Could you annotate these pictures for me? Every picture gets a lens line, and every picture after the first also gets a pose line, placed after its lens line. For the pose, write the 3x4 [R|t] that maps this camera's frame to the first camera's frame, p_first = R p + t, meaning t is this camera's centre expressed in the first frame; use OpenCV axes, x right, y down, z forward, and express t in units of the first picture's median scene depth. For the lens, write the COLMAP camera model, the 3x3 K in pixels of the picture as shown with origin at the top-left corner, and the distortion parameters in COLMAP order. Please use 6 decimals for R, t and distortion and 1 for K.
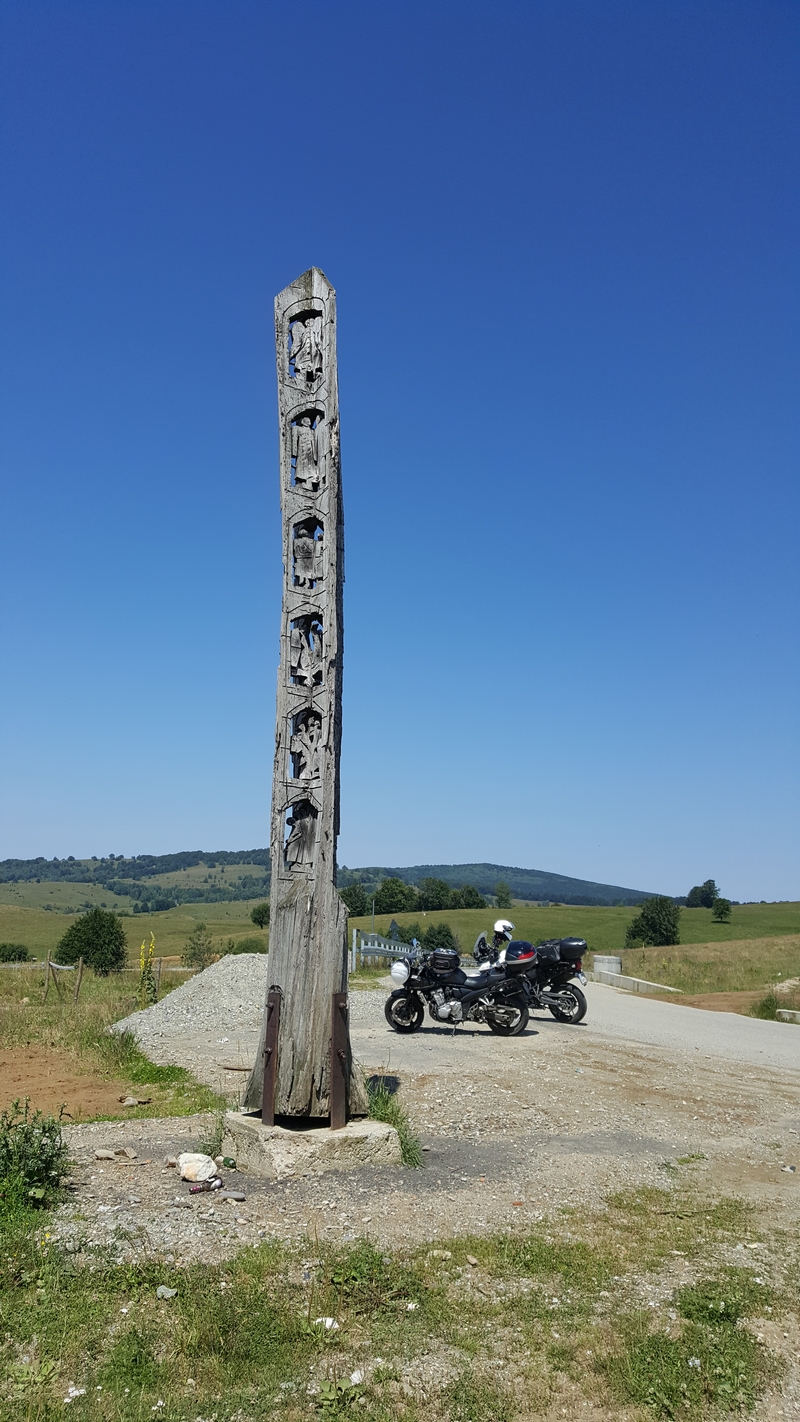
lens RADIAL K [[1226.1, 0, 400.0], [0, 1226.1, 711.0], [0, 0, 1]] dist [0.192696, -0.250266]
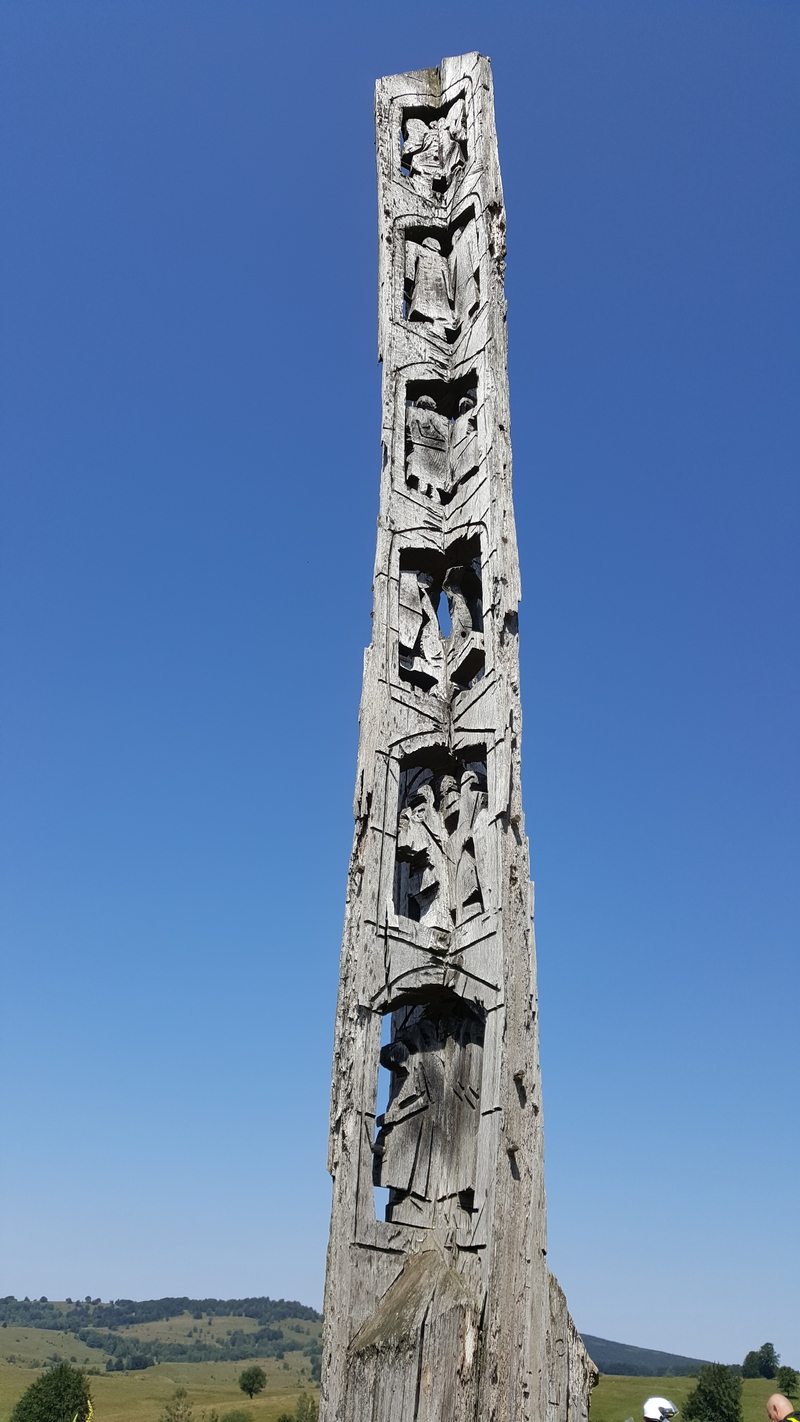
lens RADIAL K [[1175.5, 0, 403.8], [0, 1175.5, 659.5], [0, 0, 1]] dist [0.003406, -0.072515]
pose [[0.999757, 0.019598, -0.010070, -0.080121], [-0.021962, 0.923305, -0.383440, 0.105657], [0.001783, 0.383568, 0.923511, 0.634755]]
